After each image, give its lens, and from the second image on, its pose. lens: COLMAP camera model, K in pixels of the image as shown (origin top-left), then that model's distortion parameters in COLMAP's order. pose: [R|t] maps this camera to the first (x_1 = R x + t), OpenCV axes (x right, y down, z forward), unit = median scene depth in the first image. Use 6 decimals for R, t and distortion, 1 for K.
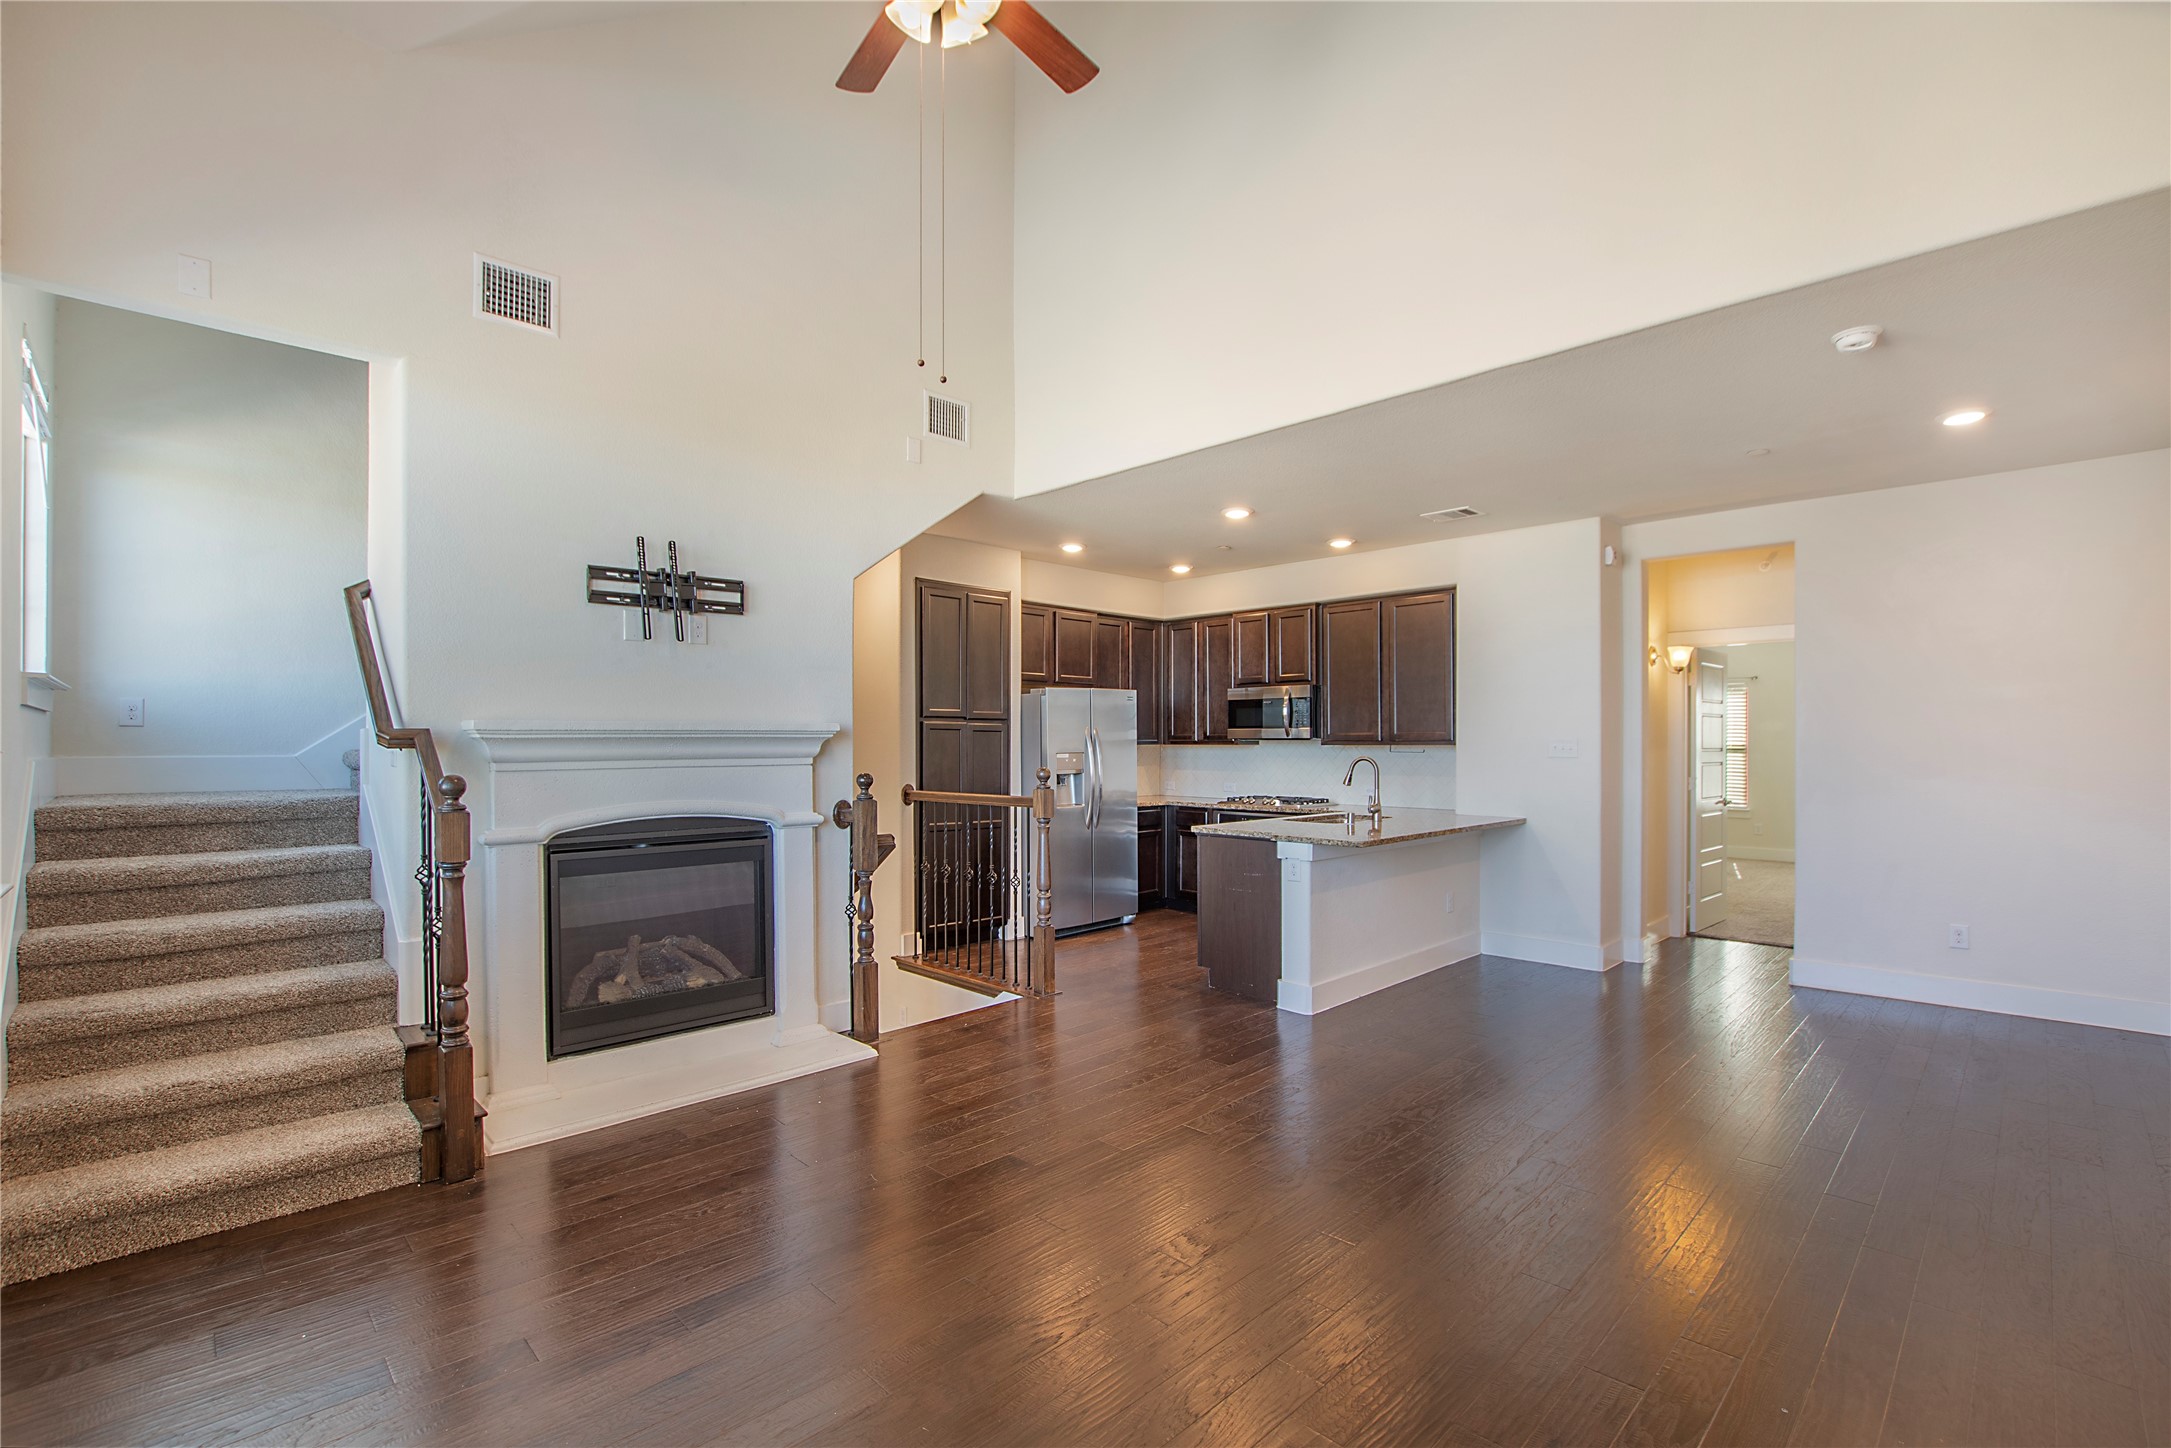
lens RADIAL K [[969.1, 0, 1082.4], [0, 969.1, 748.0], [0, 0, 1]] dist [-0.025152, 0.000589]
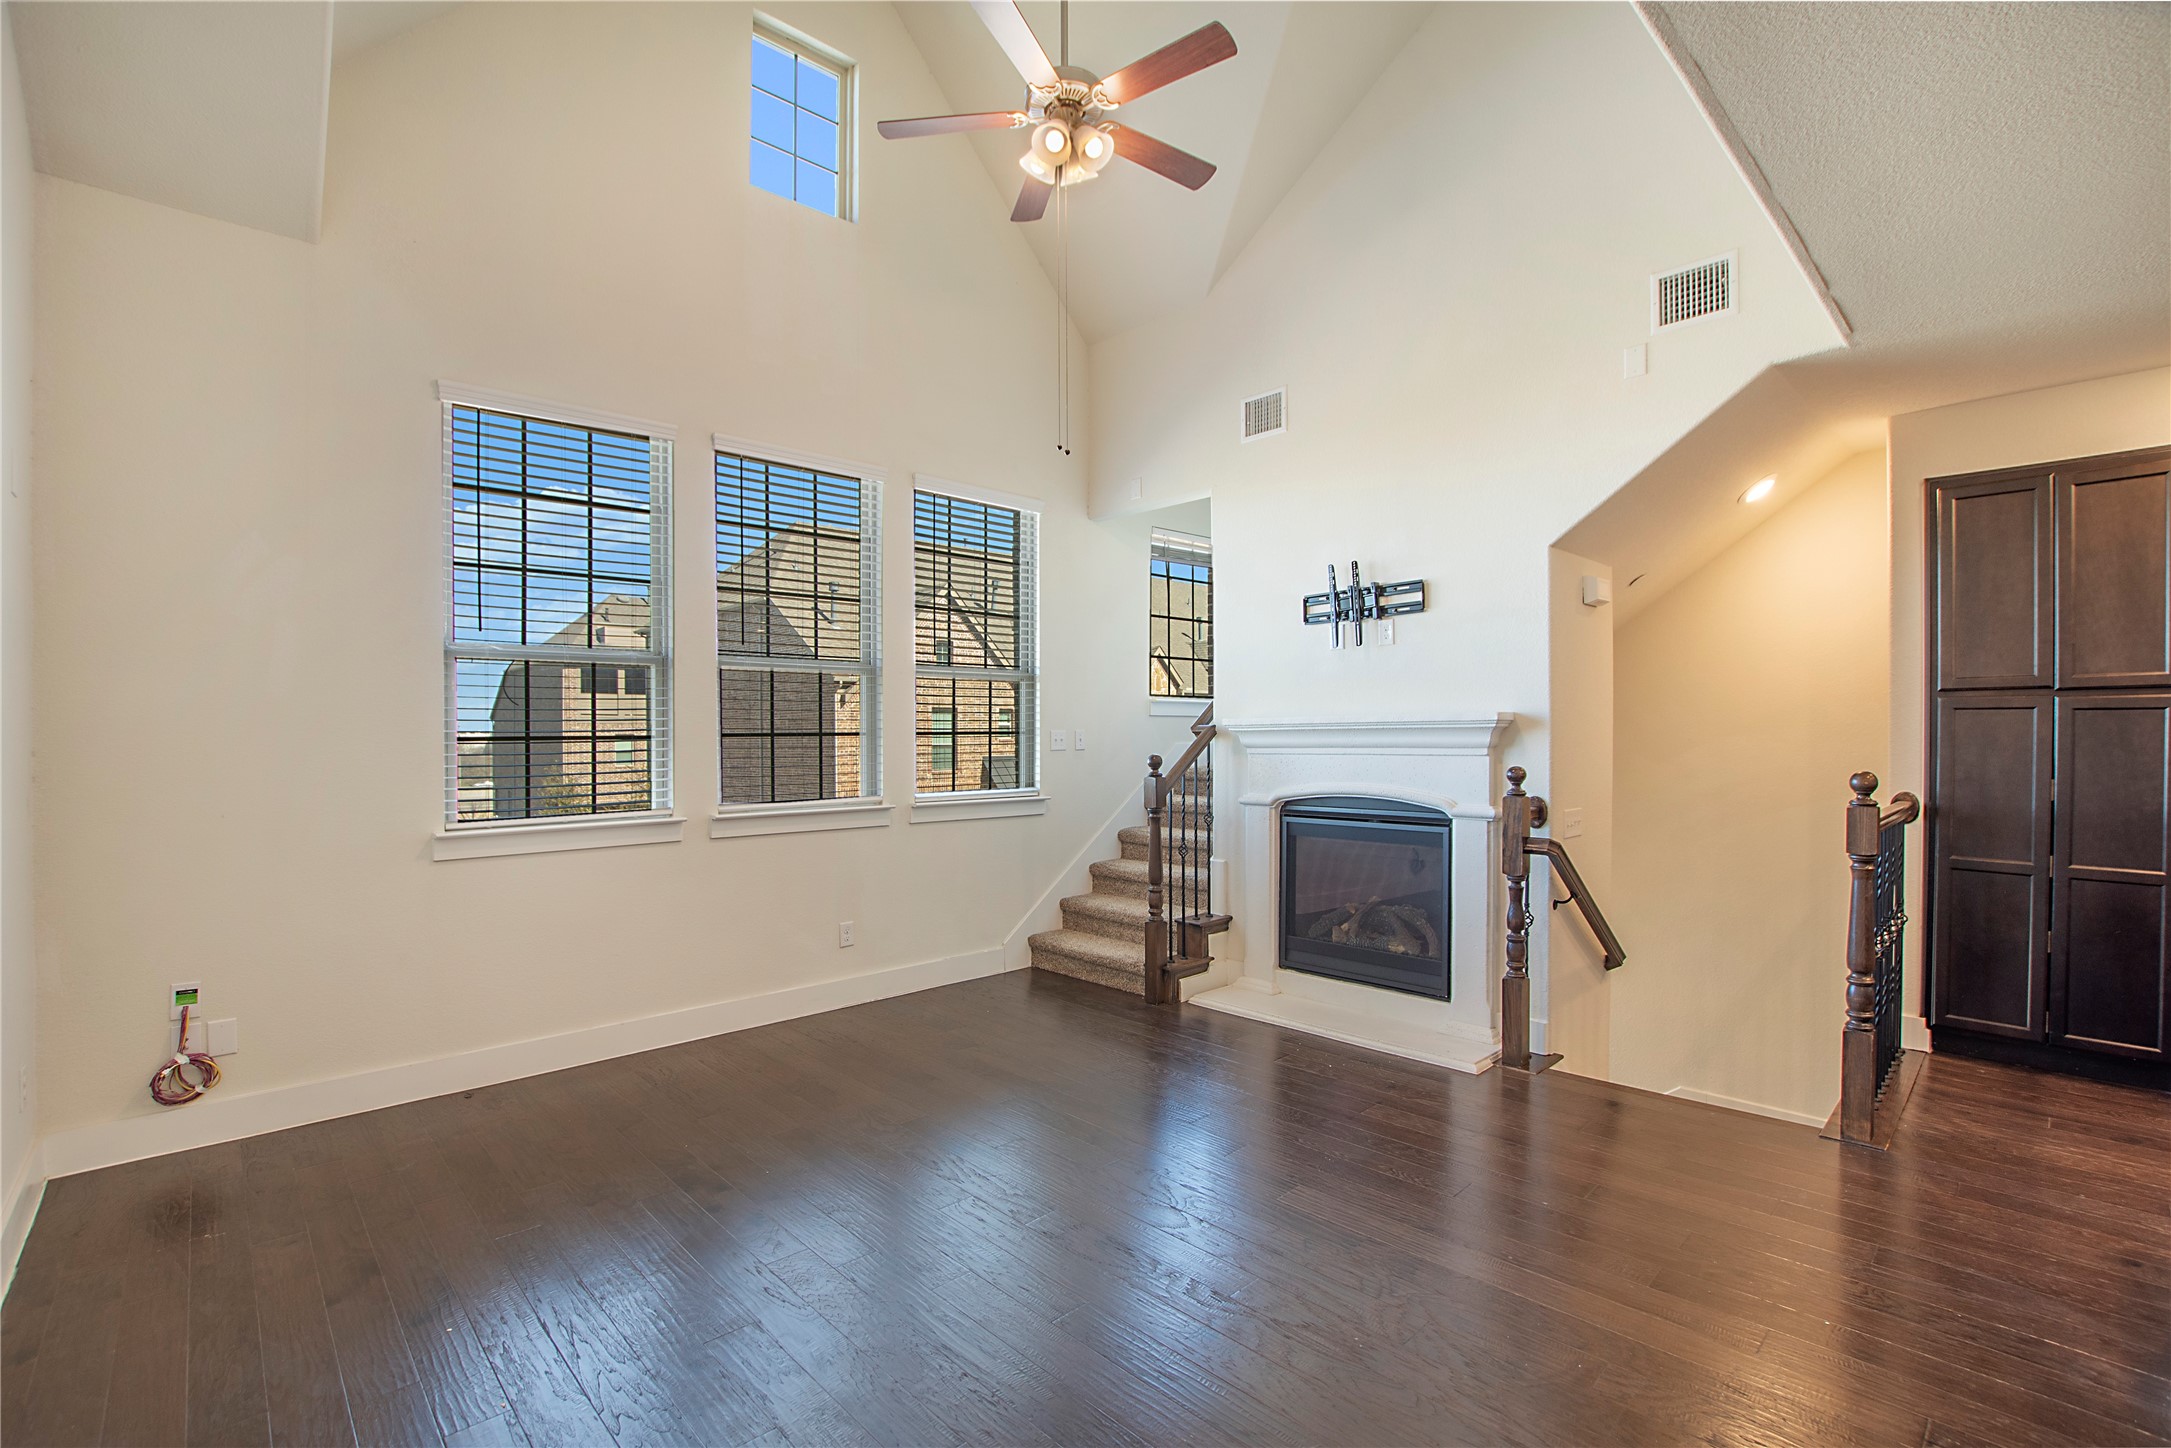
lens RADIAL K [[969.1, 0, 1082.4], [0, 969.1, 748.0], [0, 0, 1]] dist [-0.025152, 0.000589]
pose [[-0.012166, 0.015326, -0.999809, 0.439893], [0.000939, 0.999882, 0.015316, -0.003666], [0.999926, -0.000753, -0.012179, 0.398854]]
